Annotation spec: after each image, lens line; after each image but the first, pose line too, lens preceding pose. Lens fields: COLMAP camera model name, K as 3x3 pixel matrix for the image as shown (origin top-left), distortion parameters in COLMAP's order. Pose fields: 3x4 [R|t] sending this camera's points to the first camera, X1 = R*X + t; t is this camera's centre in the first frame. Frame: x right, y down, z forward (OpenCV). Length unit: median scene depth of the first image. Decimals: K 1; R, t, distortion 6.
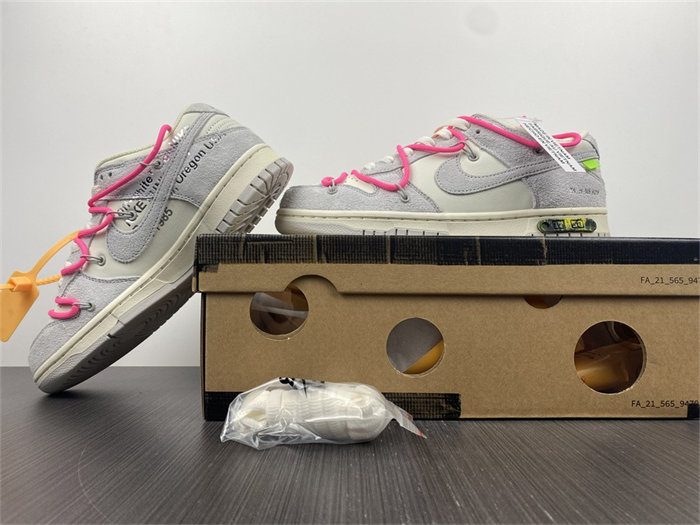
lens RADIAL K [[529.0, 0, 343.5], [0, 529.0, 258.3], [0, 0, 1]] dist [-0.021016, -0.005703]
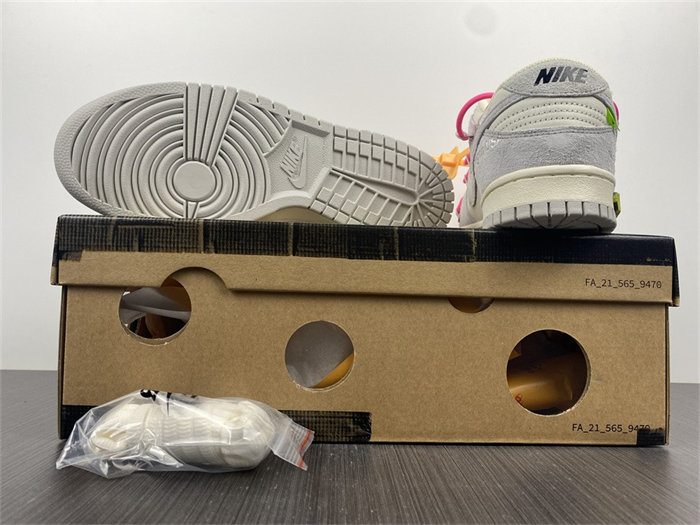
lens RADIAL K [[529.0, 0, 356.3], [0, 529.0, 255.4], [0, 0, 1]] dist [-0.021016, -0.005703]
pose [[0.999132, 0.023999, 0.034044, 0.164168], [-0.023298, 0.999511, -0.020850, 0.024586], [-0.034528, 0.020038, 0.999203, 0.155800]]
